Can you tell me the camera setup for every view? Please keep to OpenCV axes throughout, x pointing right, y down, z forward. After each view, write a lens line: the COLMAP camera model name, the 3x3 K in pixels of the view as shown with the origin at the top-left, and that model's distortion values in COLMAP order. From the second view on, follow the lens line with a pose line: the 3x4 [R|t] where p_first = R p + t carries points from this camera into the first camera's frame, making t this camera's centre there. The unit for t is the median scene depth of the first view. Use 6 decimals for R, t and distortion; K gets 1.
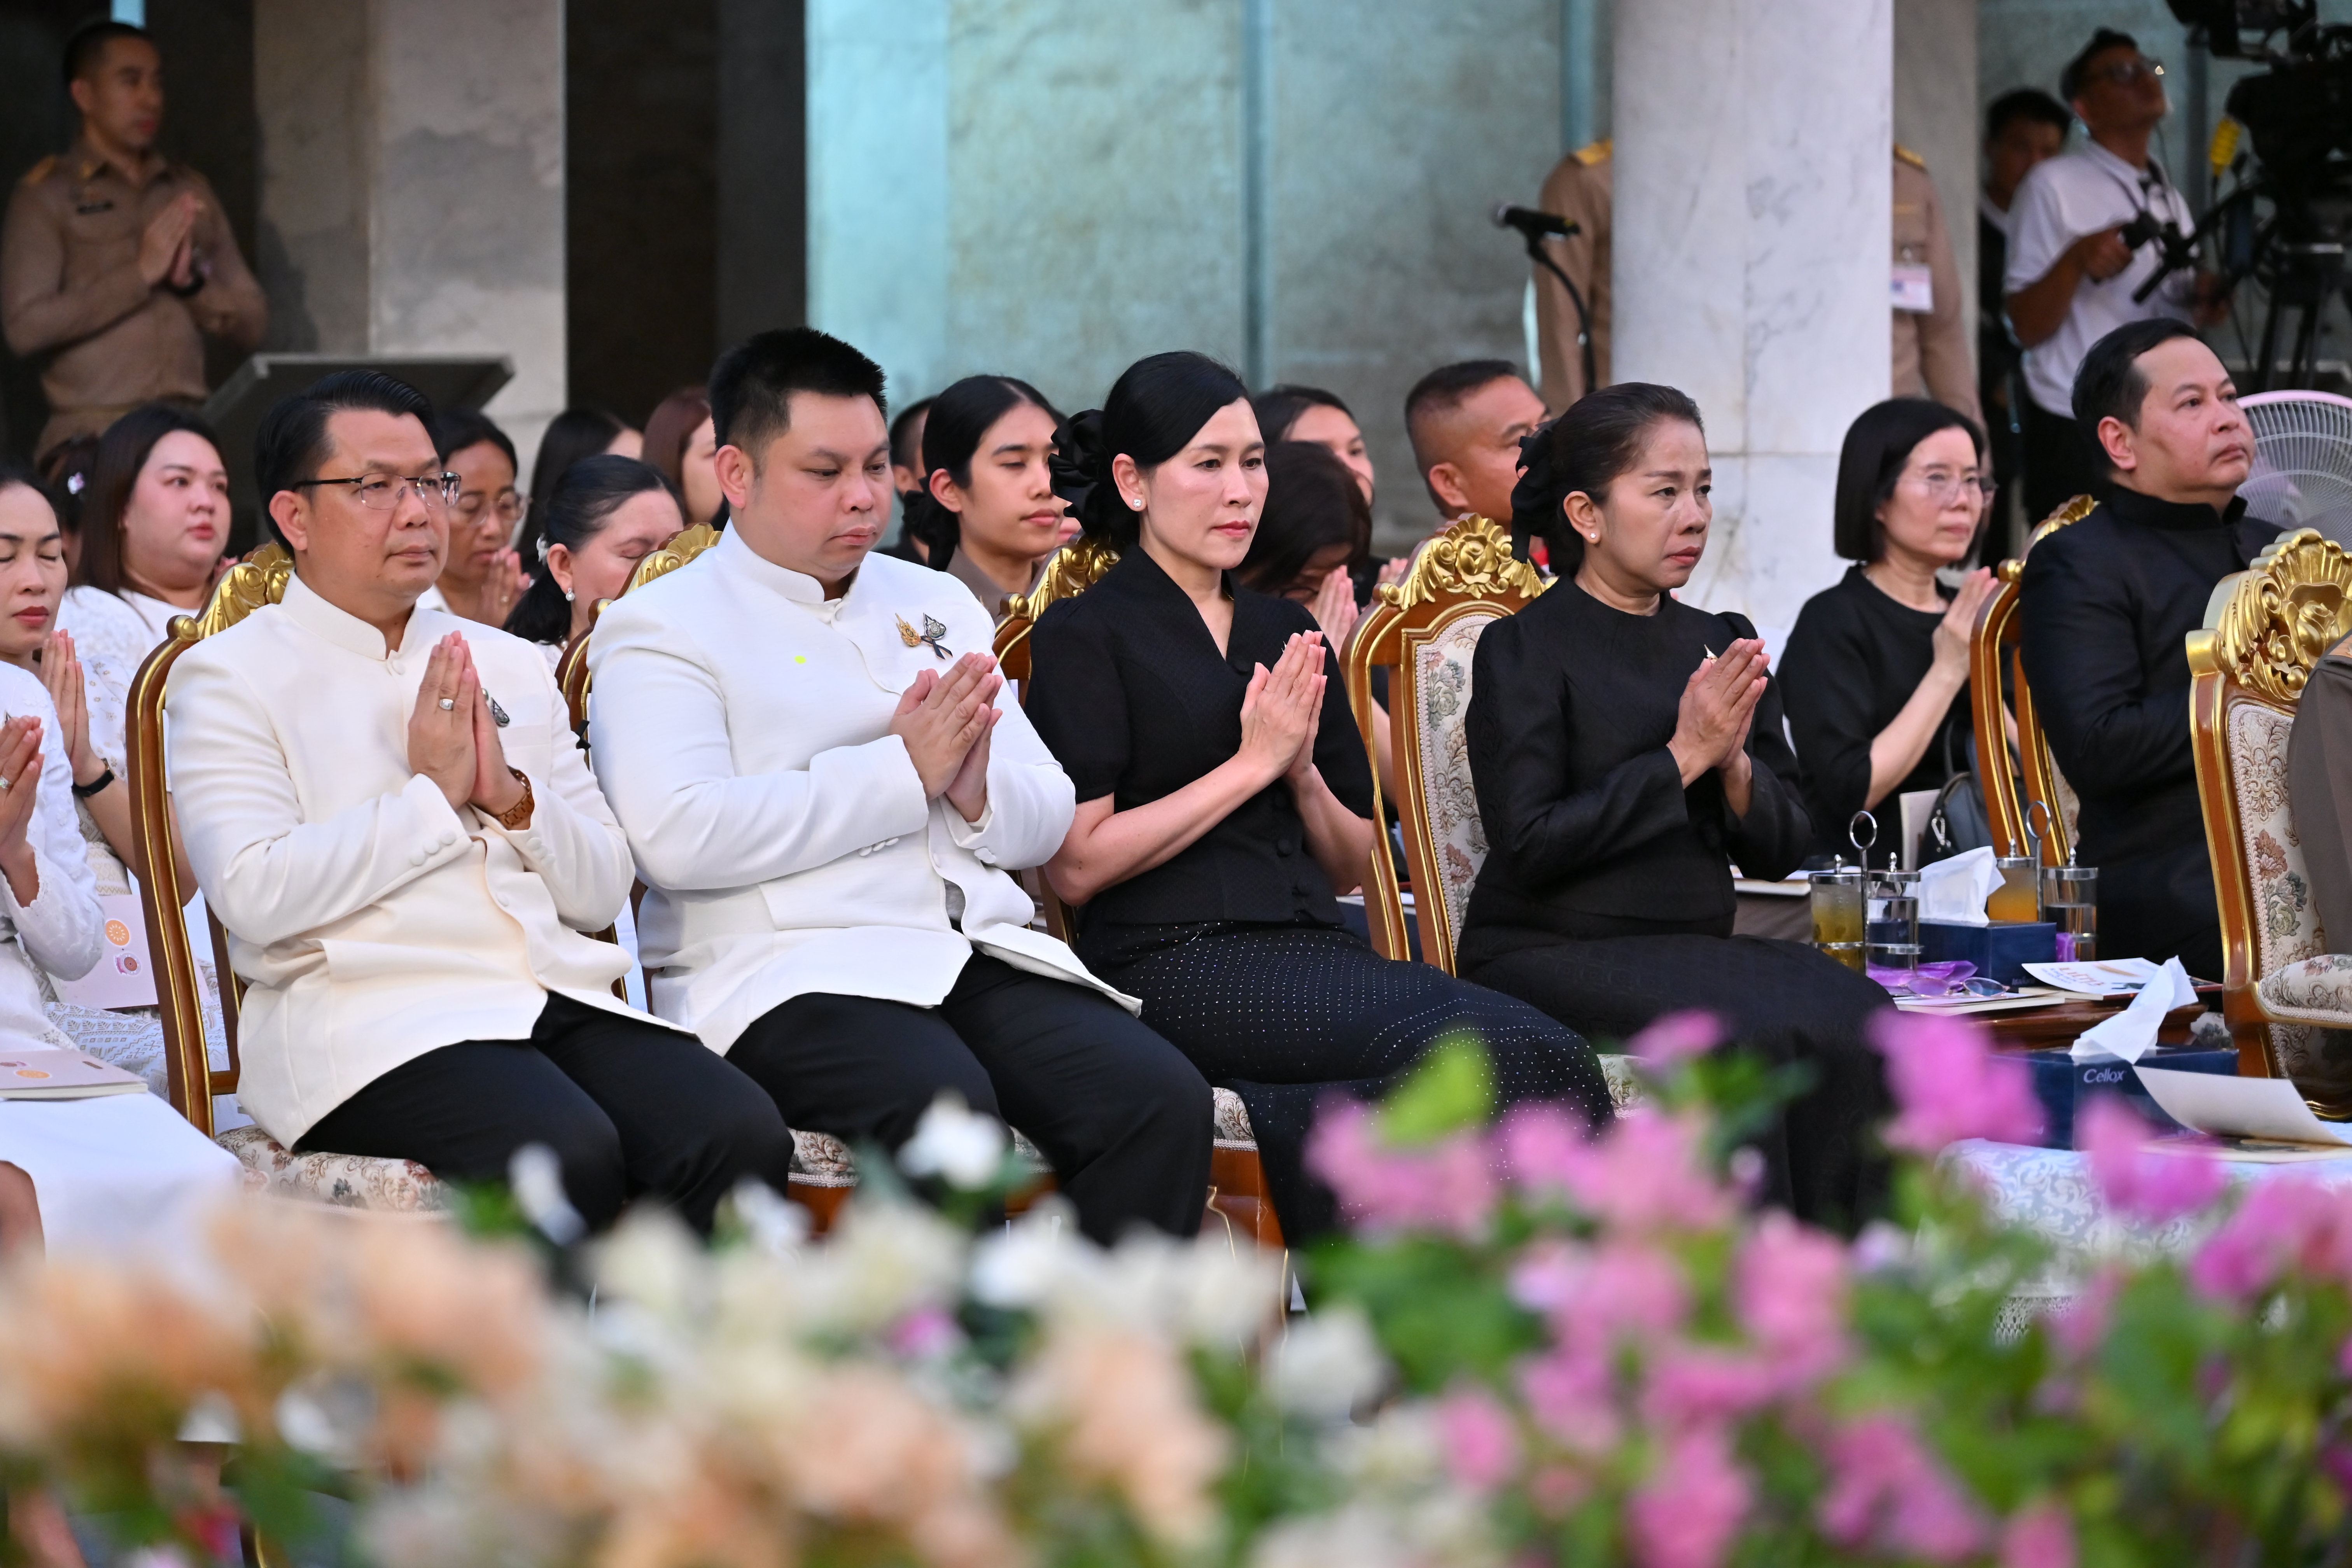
lens RADIAL K [[8211.0, 0, 1178.0], [0, 8211.0, 781.0], [0, 0, 1]] dist [0.008261, 0.000000]
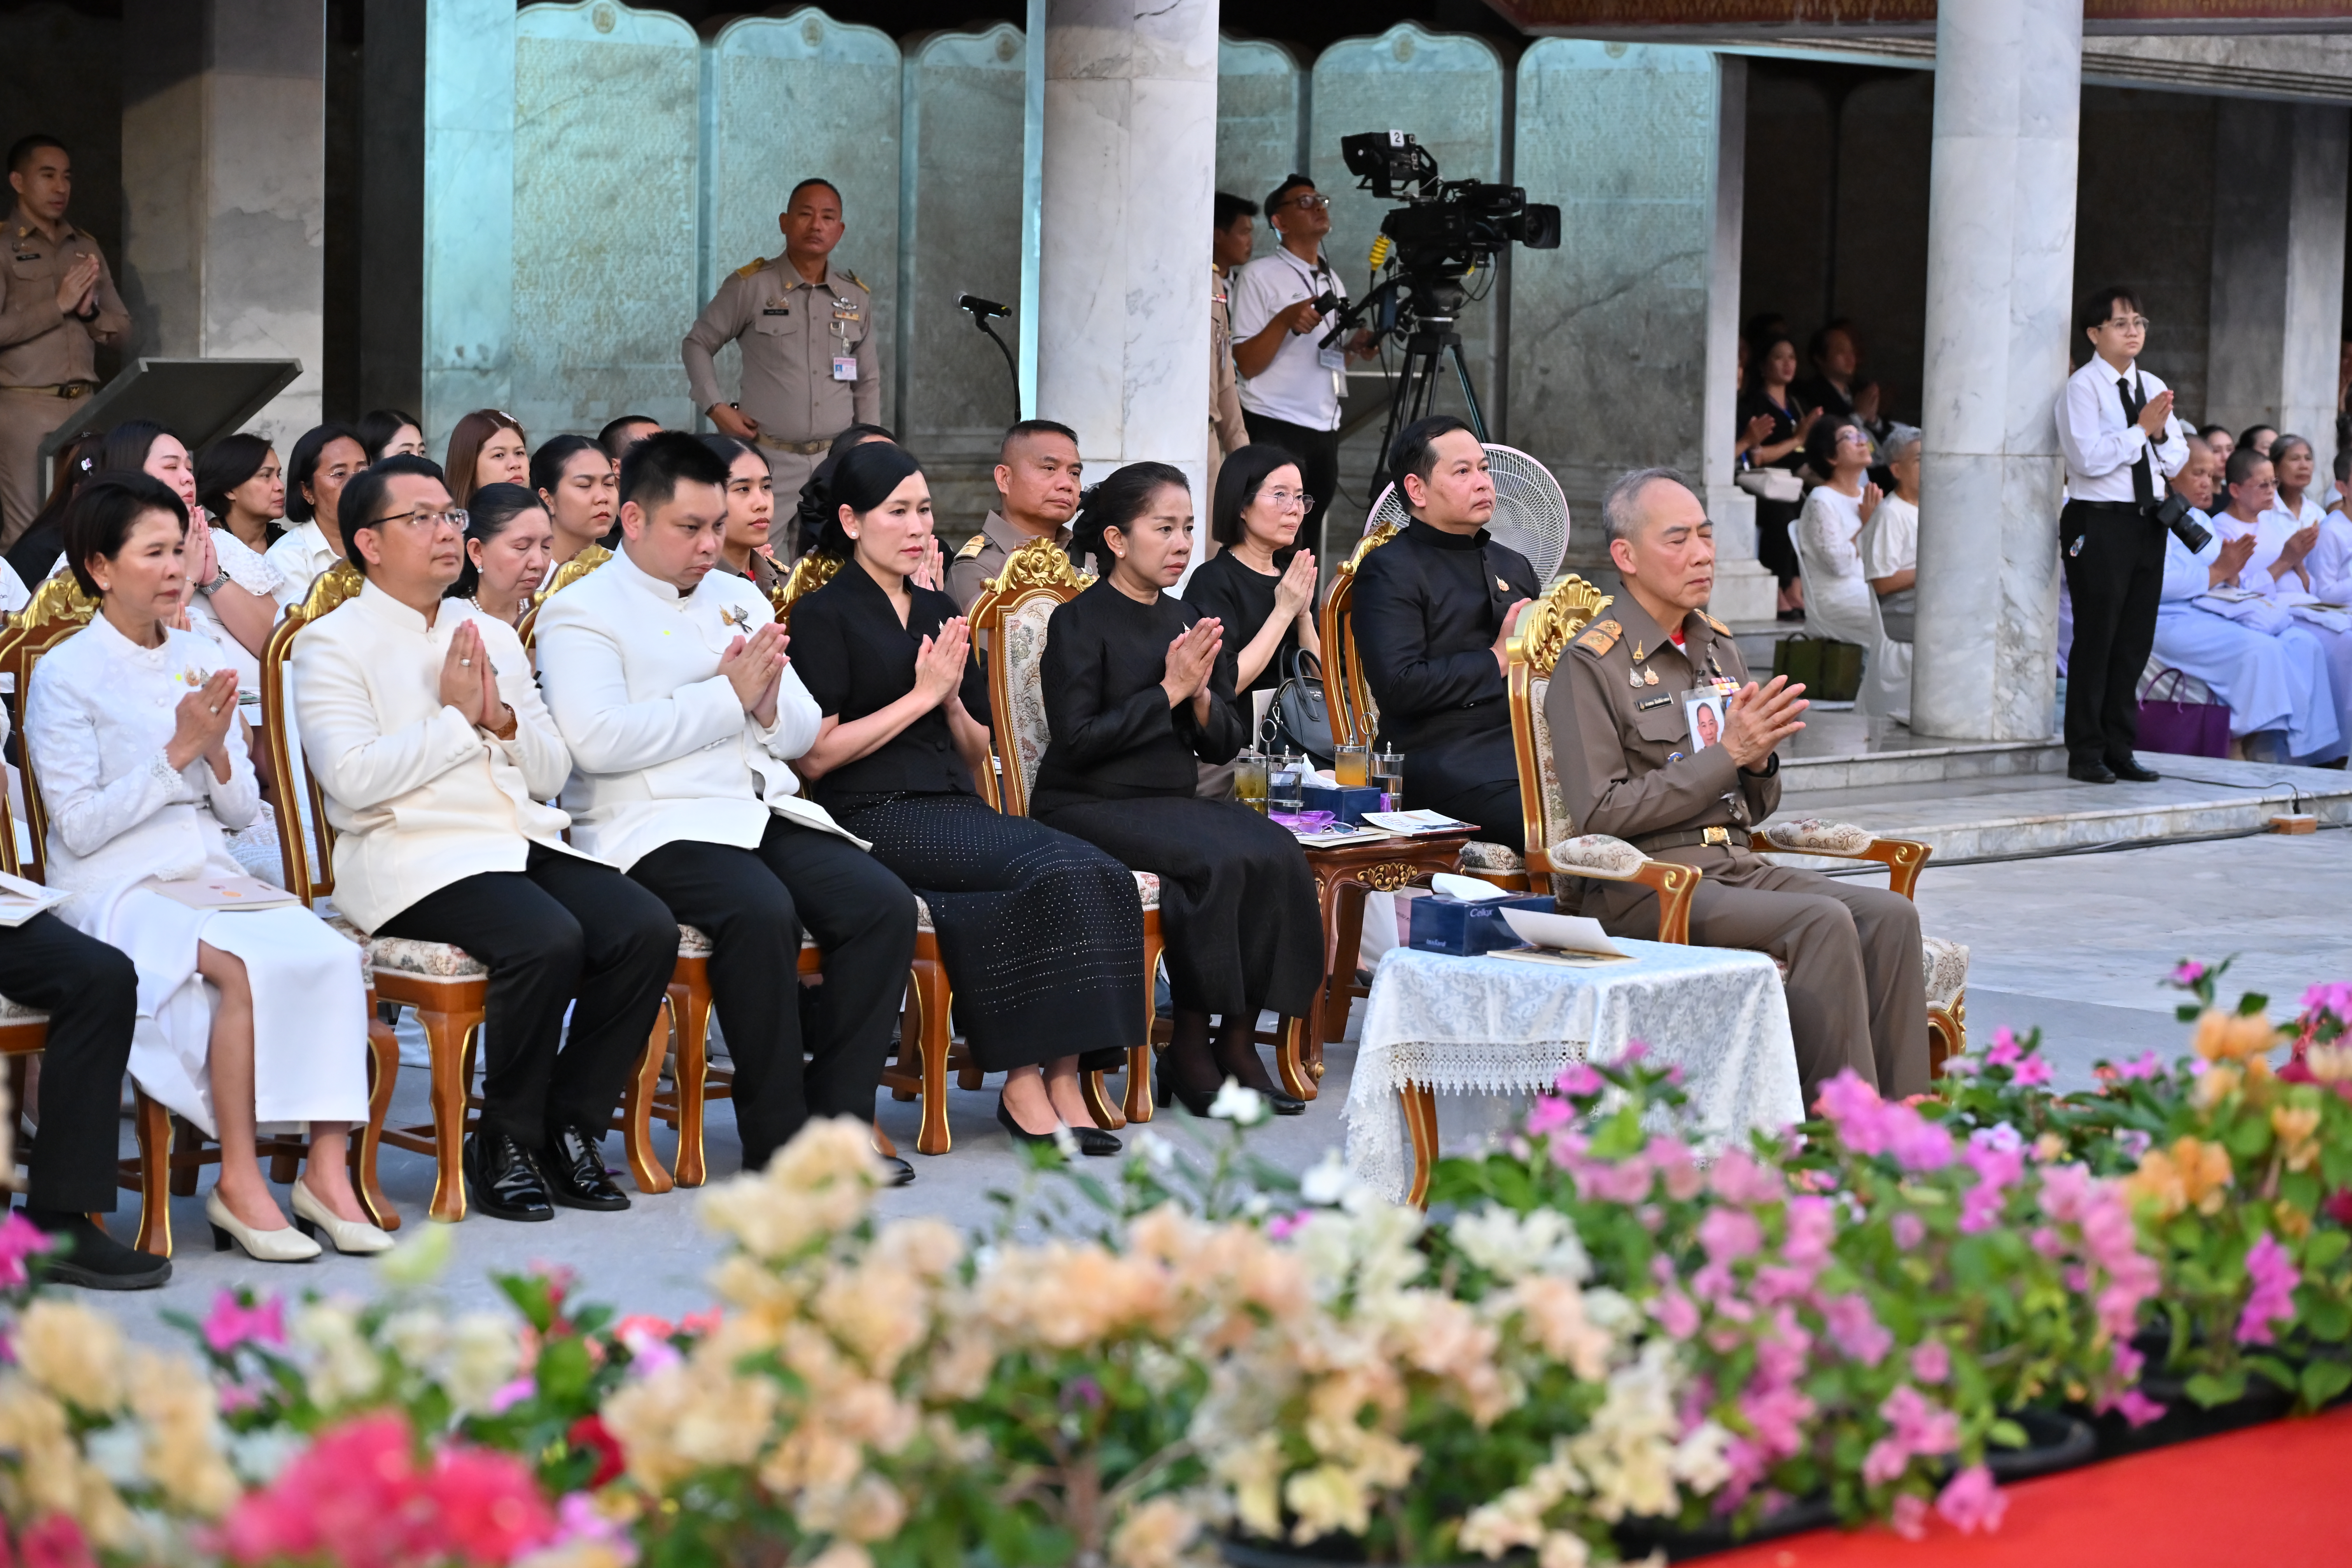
lens RADIAL K [[5456.9, 0, 1183.3], [0, 5456.9, 789.7], [0, 0, 1]] dist [0.017328, 0.000000]
pose [[0.991216, 0.013690, 0.131541, -0.080529], [-0.019768, 0.998791, 0.045009, -0.032301], [-0.130766, -0.047214, 0.990288, -0.090328]]
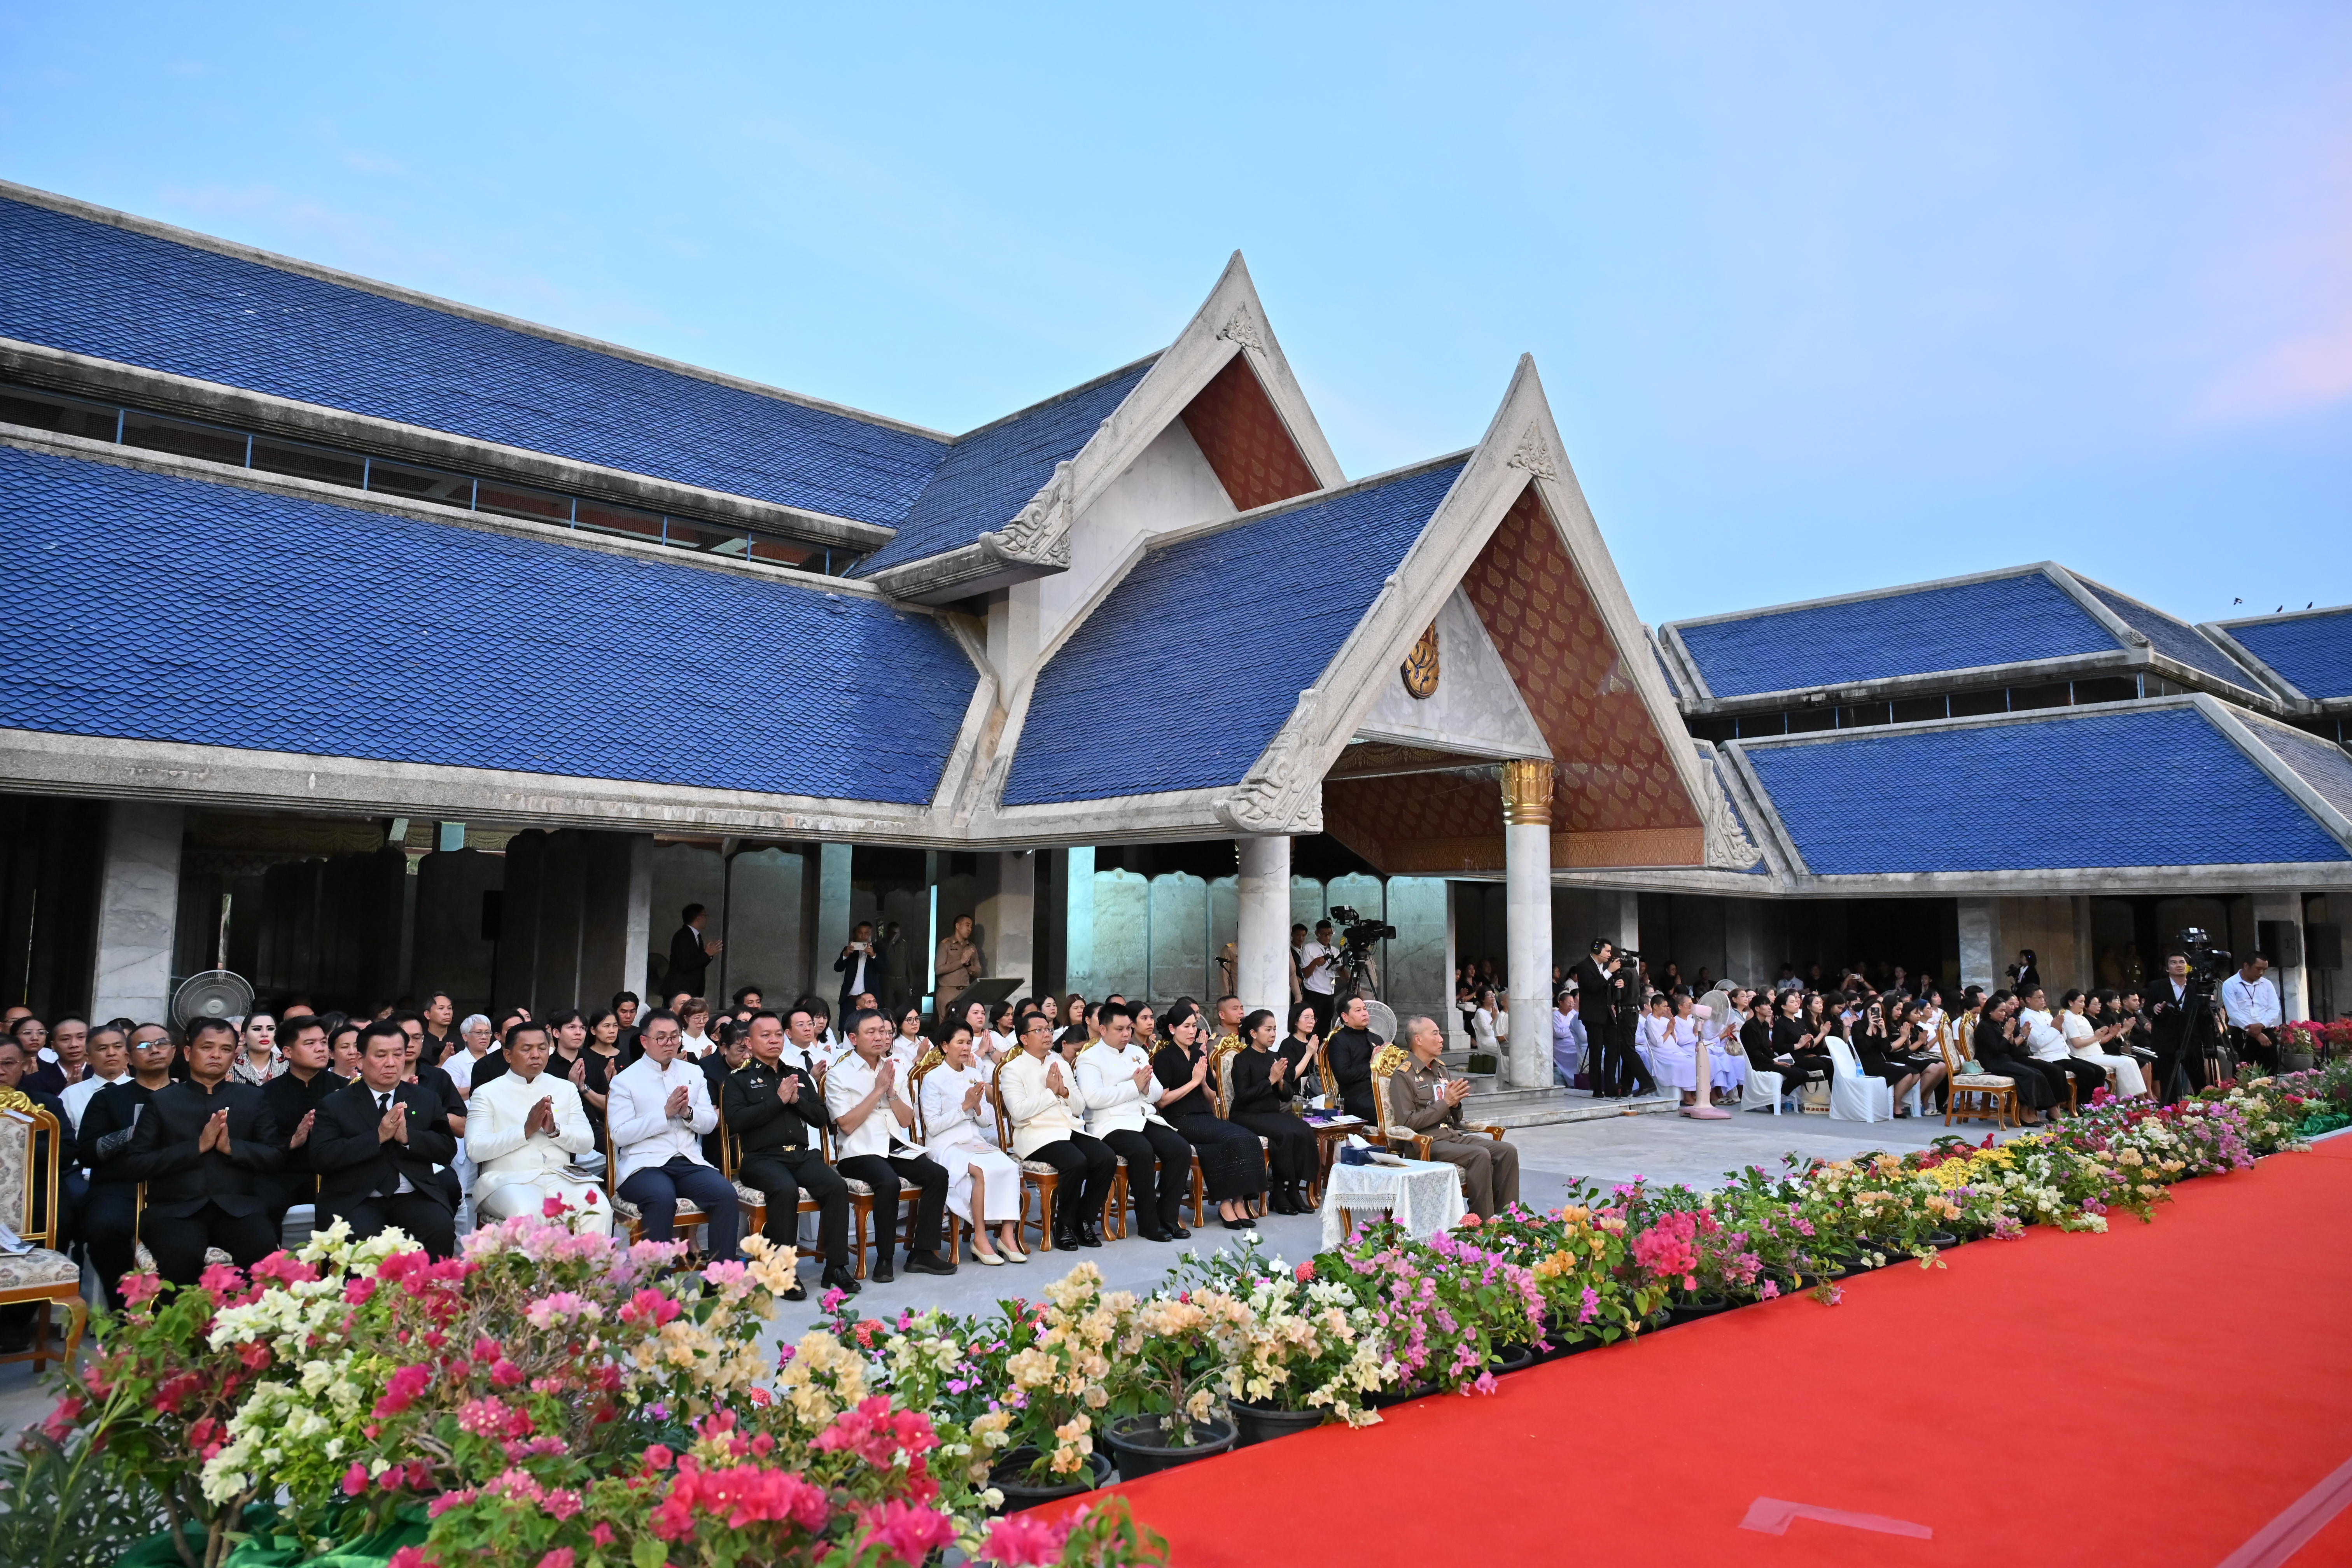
lens RADIAL K [[1576.3, 0, 1175.7], [0, 1576.3, 772.3], [0, 0, 1]] dist [-0.005476, 0.004749]
pose [[0.998741, 0.016104, 0.047515, -0.054416], [-0.008552, 0.987868, -0.155057, -0.041494], [-0.049436, 0.154456, 0.986762, -0.057966]]
